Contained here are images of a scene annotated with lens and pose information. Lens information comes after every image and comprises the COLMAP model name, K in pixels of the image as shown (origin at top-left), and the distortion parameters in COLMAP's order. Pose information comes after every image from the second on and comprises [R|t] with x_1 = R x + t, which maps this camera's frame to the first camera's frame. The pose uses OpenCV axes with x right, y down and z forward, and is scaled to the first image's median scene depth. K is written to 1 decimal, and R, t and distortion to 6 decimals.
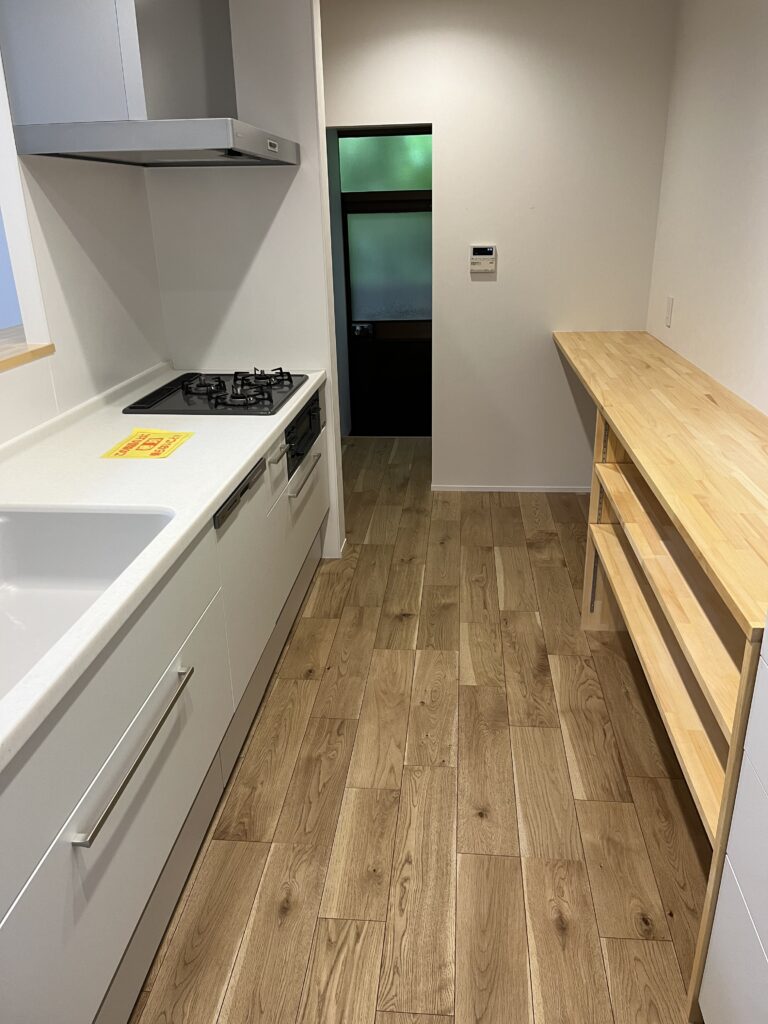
lens RADIAL K [[769.8, 0, 384.0], [0, 769.8, 512.0], [0, 0, 1]] dist [0.008603, -0.003766]
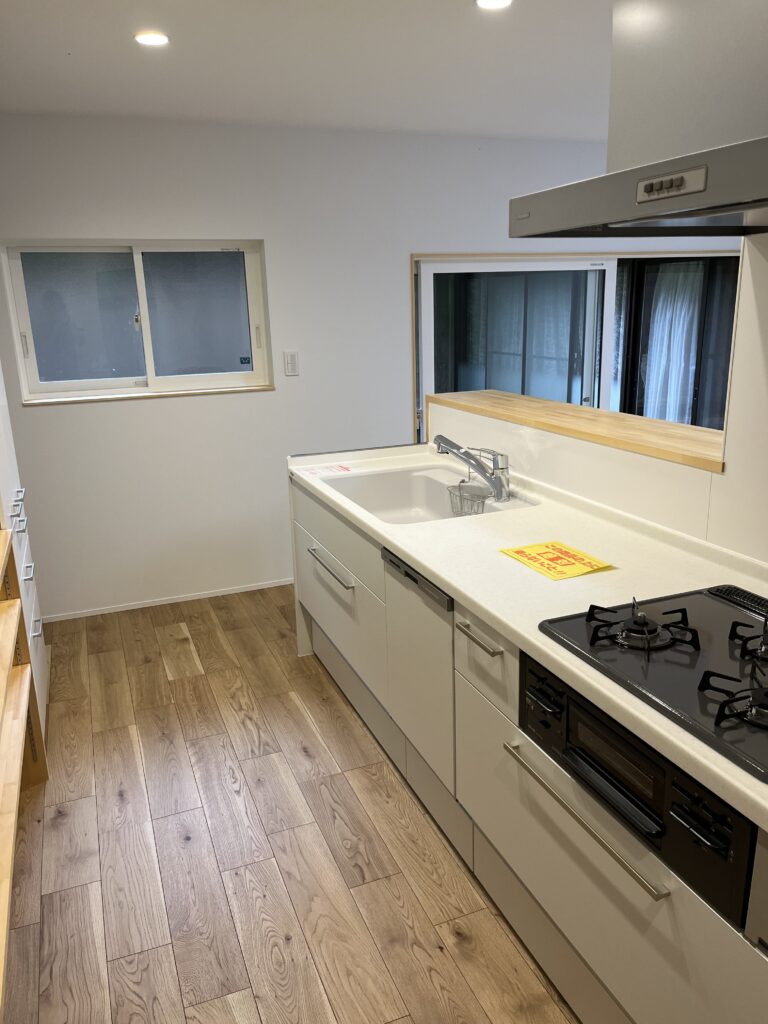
lens RADIAL K [[769.8, 0, 384.0], [0, 769.8, 512.0], [0, 0, 1]] dist [0.008603, -0.003766]
pose [[-0.887670, 0.167714, -0.428853, 0.257083], [-0.122023, 0.812349, 0.570262, -0.633095], [0.444019, 0.558534, -0.700633, 1.535875]]
